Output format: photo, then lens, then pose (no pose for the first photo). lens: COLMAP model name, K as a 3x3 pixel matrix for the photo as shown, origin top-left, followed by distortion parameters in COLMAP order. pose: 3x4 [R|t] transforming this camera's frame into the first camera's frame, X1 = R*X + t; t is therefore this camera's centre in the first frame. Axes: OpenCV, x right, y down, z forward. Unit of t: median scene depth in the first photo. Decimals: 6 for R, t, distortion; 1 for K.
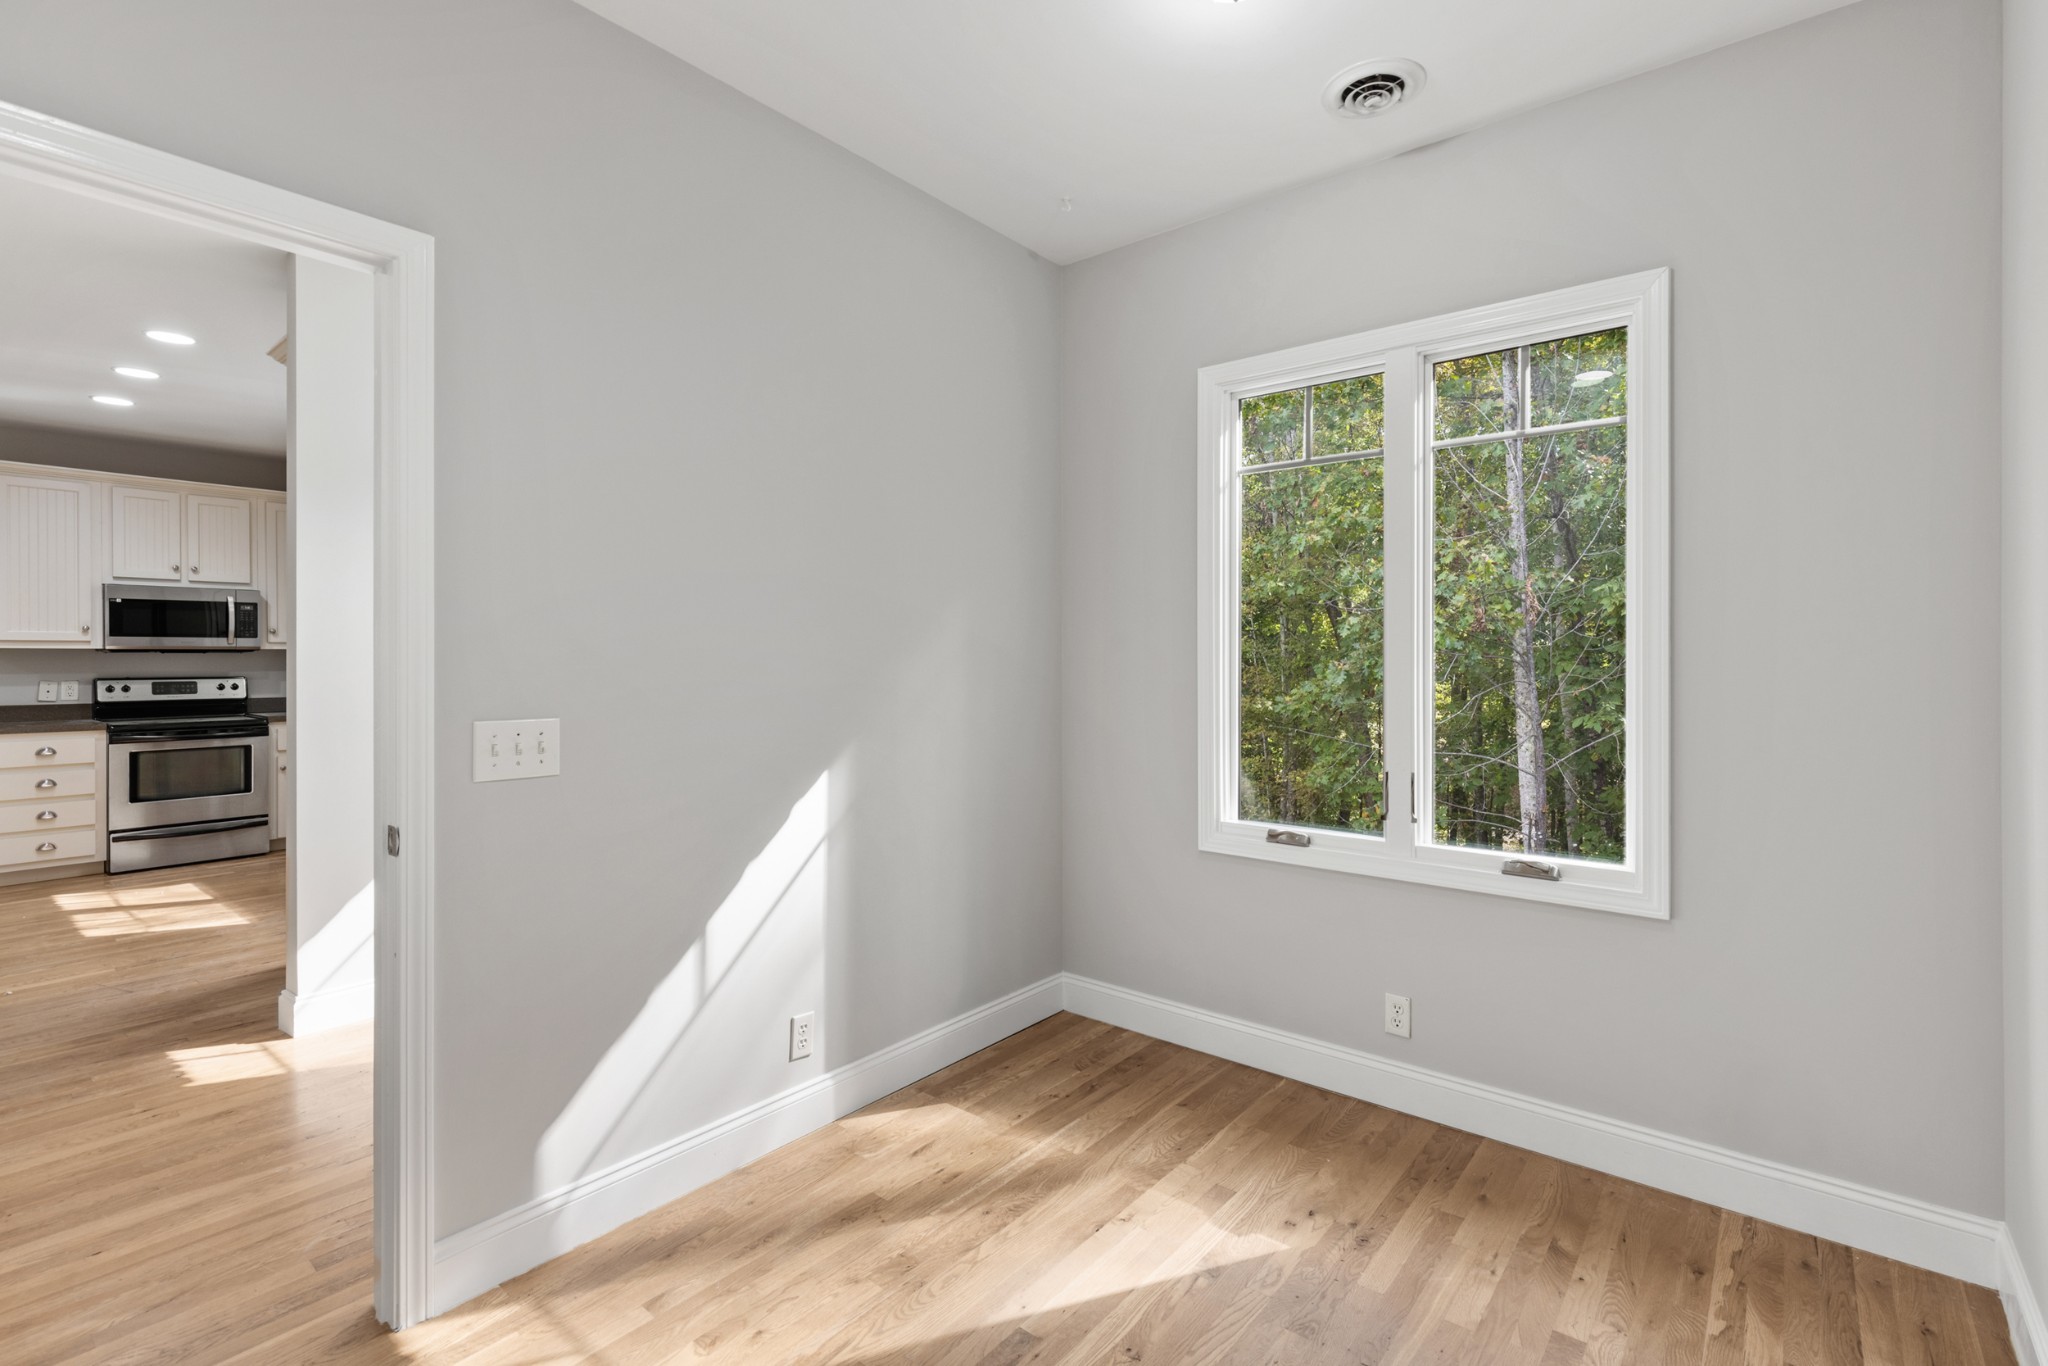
lens RADIAL K [[915.2, 0, 1067.6], [0, 915.2, 678.3], [0, 0, 1]] dist [0.008871, -0.003720]
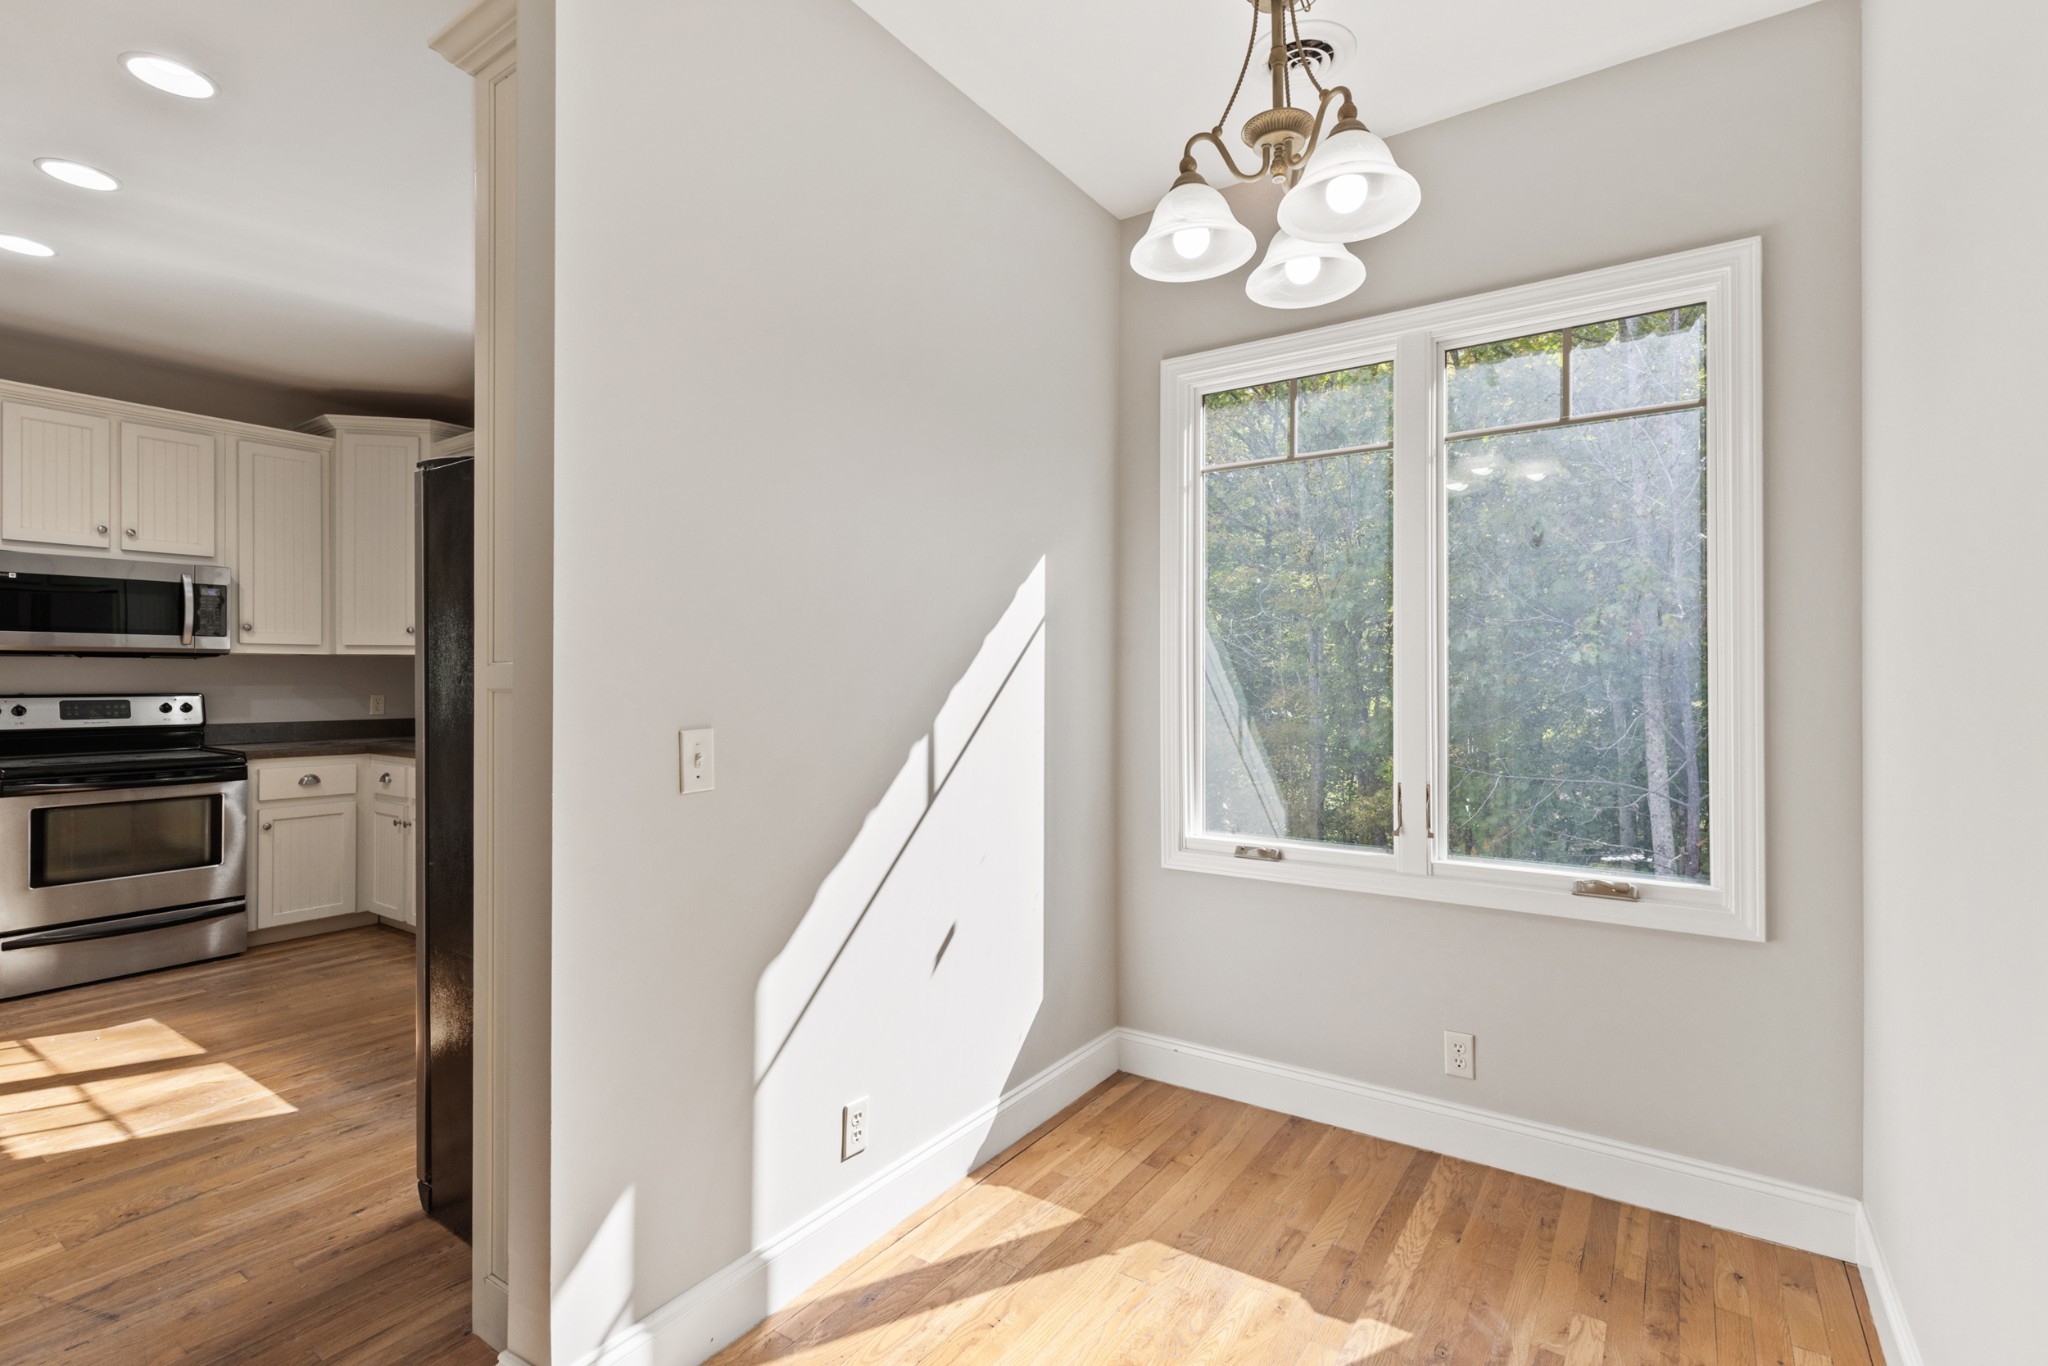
lens RADIAL K [[933.7, 0, 1029.3], [0, 933.7, 667.5], [0, 0, 1]] dist [0.003629, 0.002846]
pose [[0.997685, -0.009630, 0.067324, -0.339241], [0.011145, 0.999692, -0.022165, 0.002059], [-0.067090, 0.022864, 0.997485, 0.271848]]
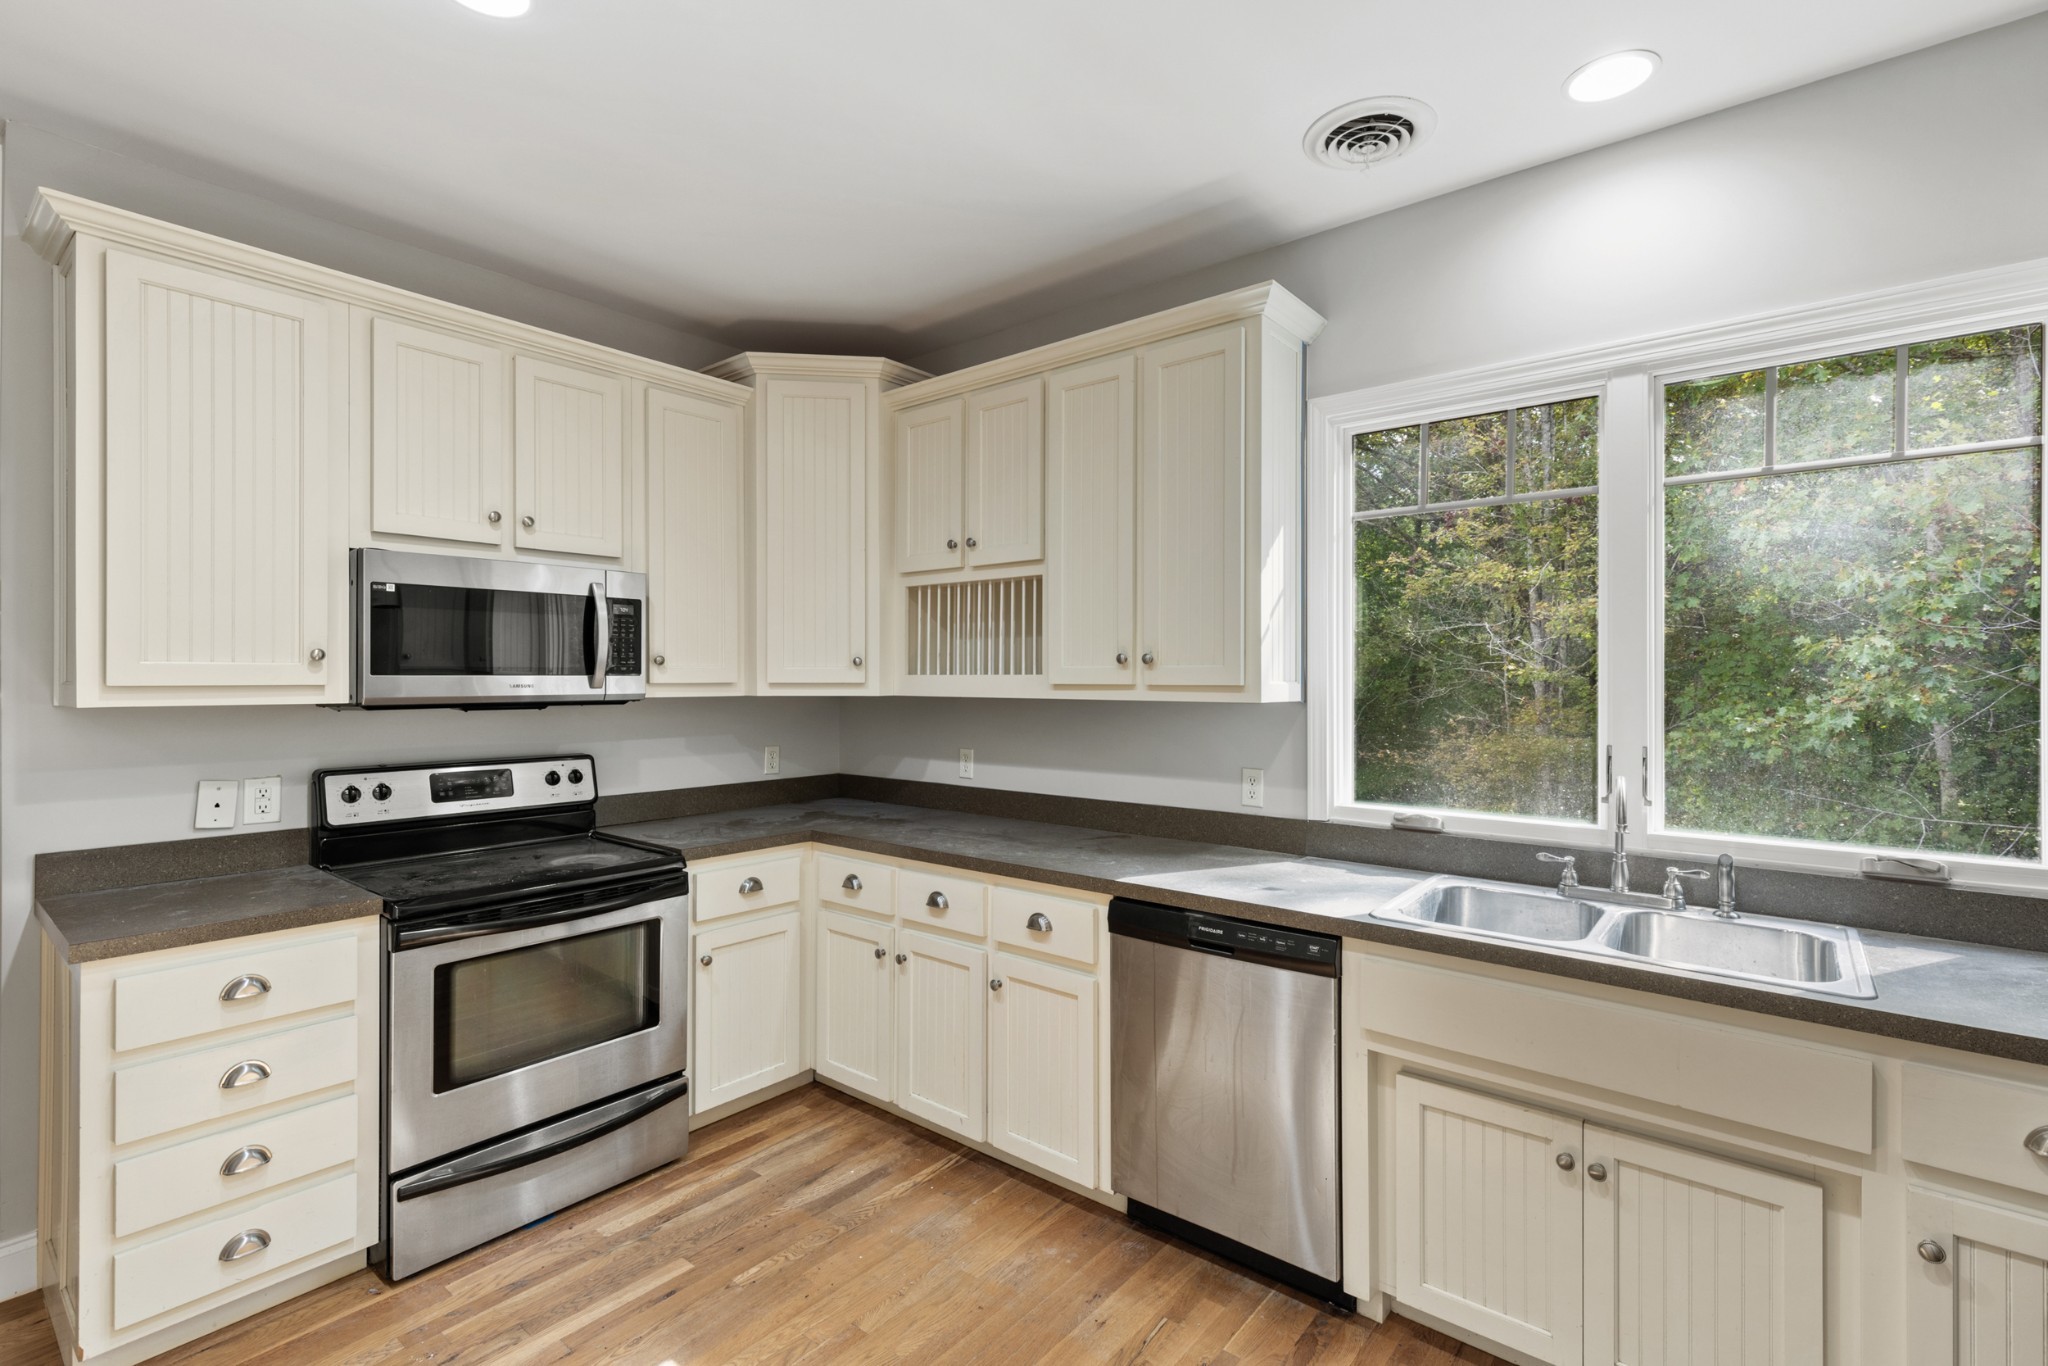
lens RADIAL K [[933.7, 0, 1046.0], [0, 933.7, 679.0], [0, 0, 1]] dist [0.003629, 0.002846]
pose [[0.999786, -0.007257, -0.019371, -0.677846], [0.006956, 0.999854, -0.015600, -0.032631], [0.019481, 0.015462, 0.999691, 0.542757]]
